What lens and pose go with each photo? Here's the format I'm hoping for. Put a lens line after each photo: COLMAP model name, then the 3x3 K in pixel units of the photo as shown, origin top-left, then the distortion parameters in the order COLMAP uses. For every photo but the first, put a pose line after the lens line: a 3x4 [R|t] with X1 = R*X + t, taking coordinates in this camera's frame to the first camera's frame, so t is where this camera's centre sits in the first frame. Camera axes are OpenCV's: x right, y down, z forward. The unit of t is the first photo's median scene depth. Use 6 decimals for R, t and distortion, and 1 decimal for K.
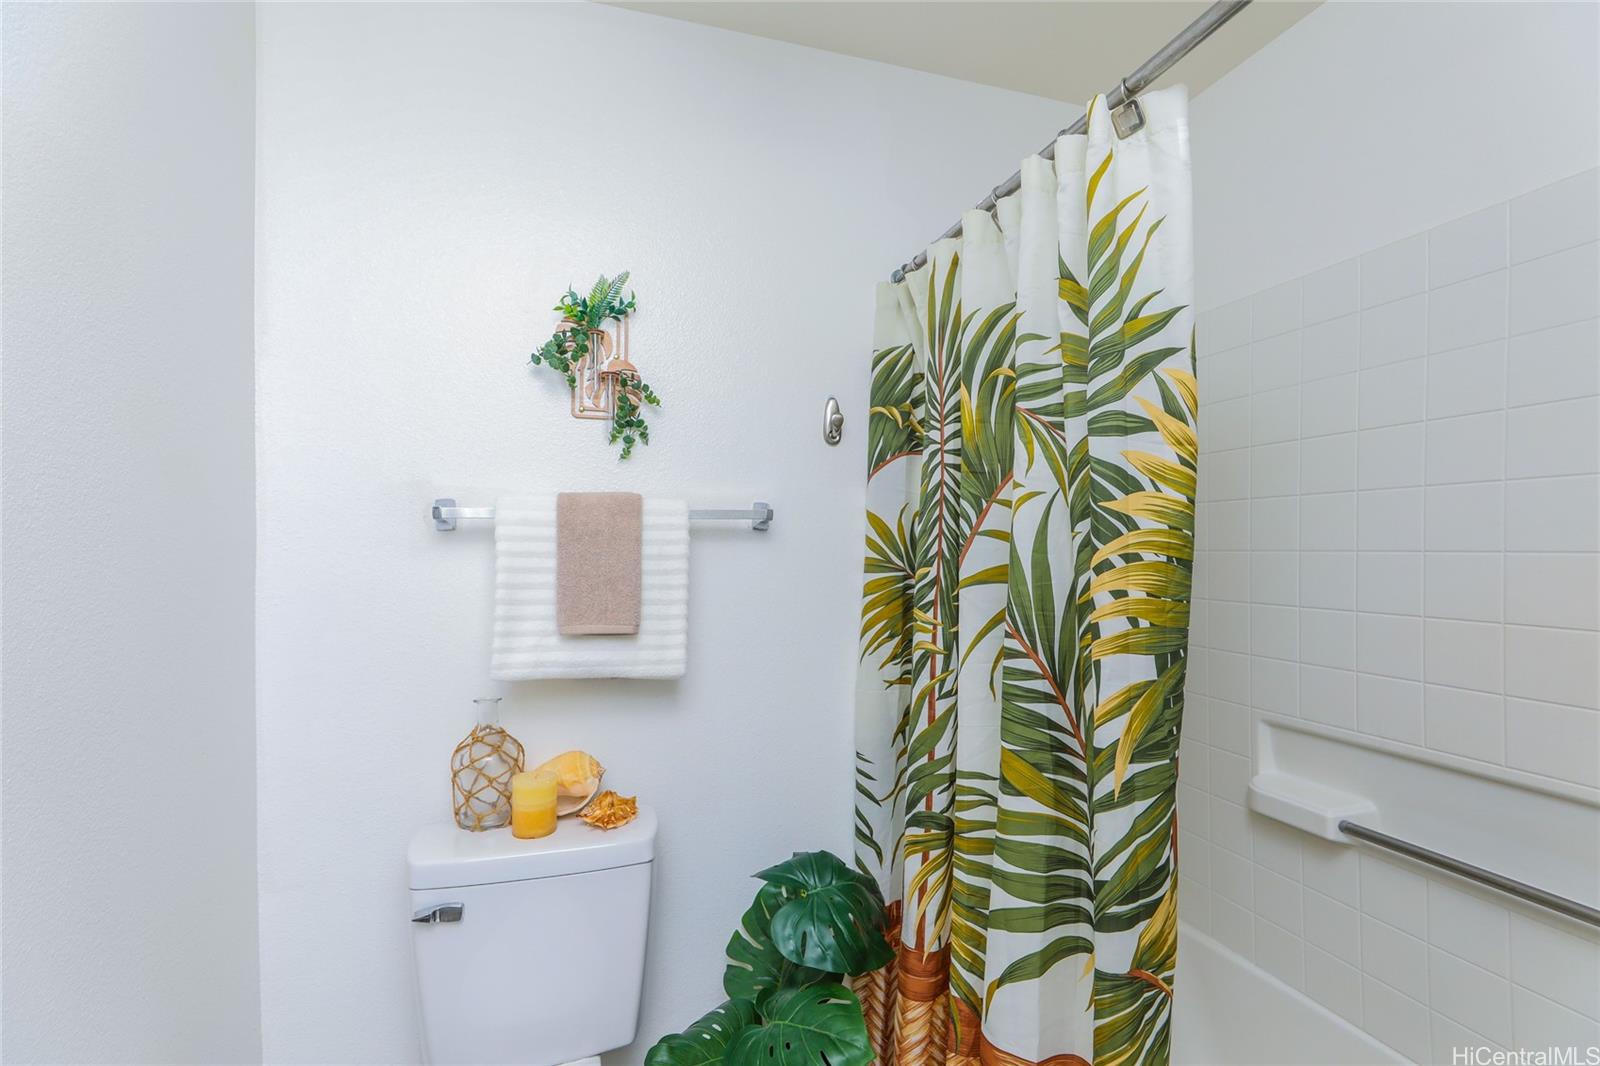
lens RADIAL K [[732.6, 0, 800.9], [0, 732.6, 545.0], [0, 0, 1]] dist [-0.029870, 0.014542]
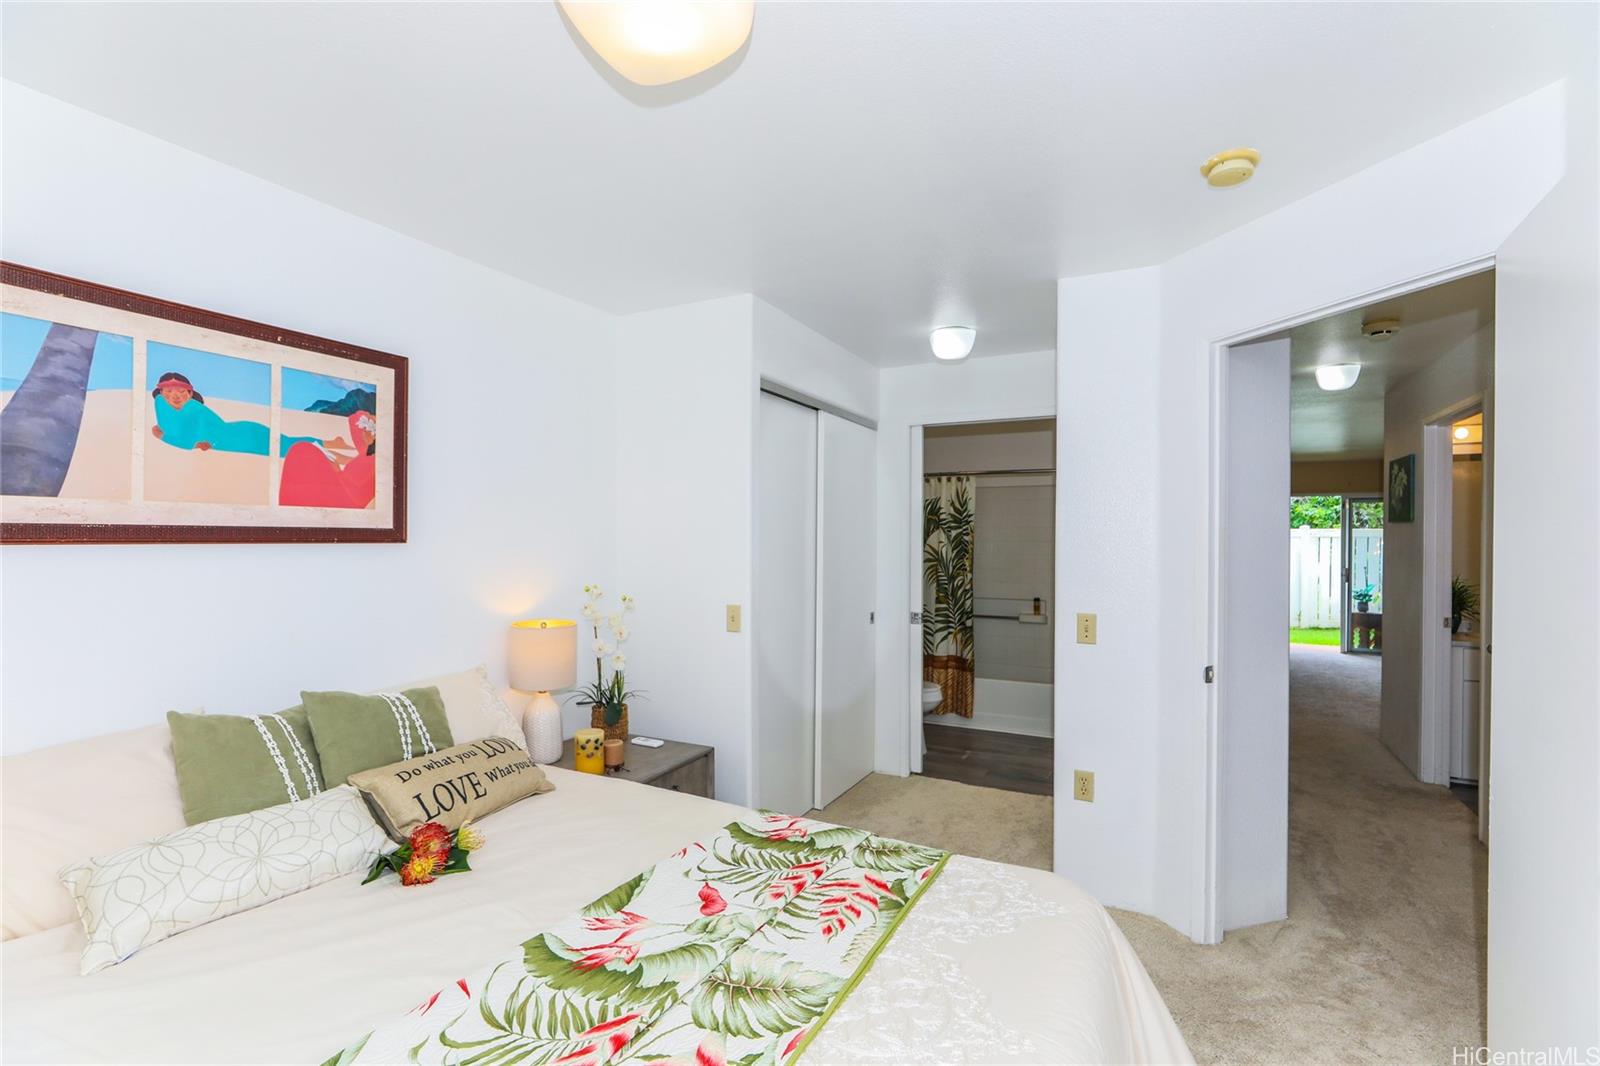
lens RADIAL K [[734.8, 0, 801.9], [0, 734.8, 543.4], [0, 0, 1]] dist [-0.016420, 0.000614]
pose [[0.703089, 0.004450, 0.711088, -3.169505], [-0.010638, 0.999934, 0.004260, -0.068852], [-0.711022, -0.010560, 0.703090, -1.482320]]
